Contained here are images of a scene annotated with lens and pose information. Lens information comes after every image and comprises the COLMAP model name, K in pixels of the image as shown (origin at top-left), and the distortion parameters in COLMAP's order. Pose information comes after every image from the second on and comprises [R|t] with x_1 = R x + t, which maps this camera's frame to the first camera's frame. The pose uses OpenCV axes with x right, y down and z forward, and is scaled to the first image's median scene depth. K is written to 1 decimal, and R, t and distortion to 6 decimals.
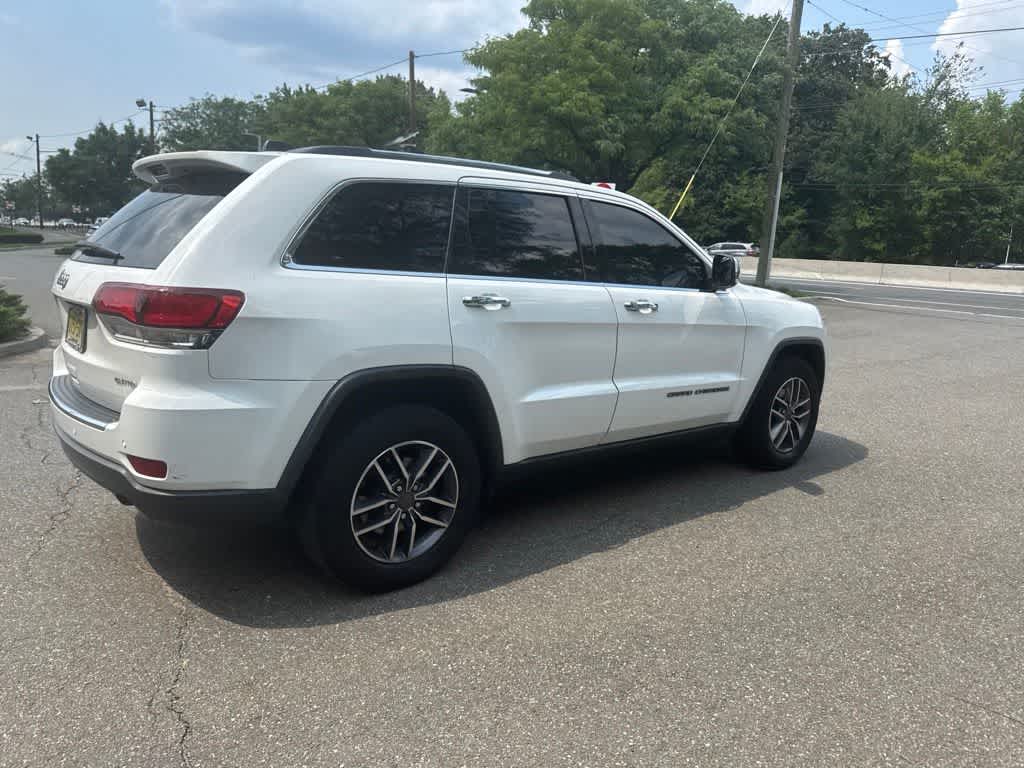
lens RADIAL K [[730.5, 0, 520.9], [0, 730.5, 393.6], [0, 0, 1]] dist [0.037784, -0.038757]
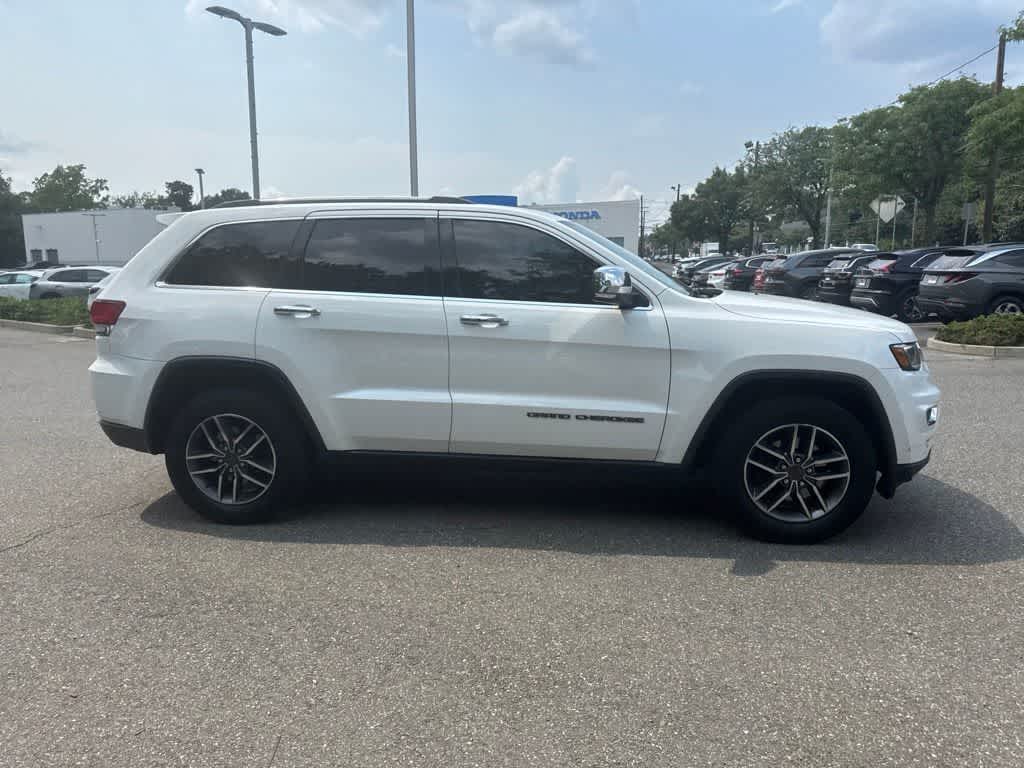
lens RADIAL K [[730.5, 0, 515.8], [0, 730.5, 388.2], [0, 0, 1]] dist [0.037784, -0.038757]
pose [[0.681504, 0.081728, -0.727236, 0.835326], [-0.112402, 0.993643, 0.006333, -0.034834], [0.723130, 0.077427, 0.686358, 0.319336]]
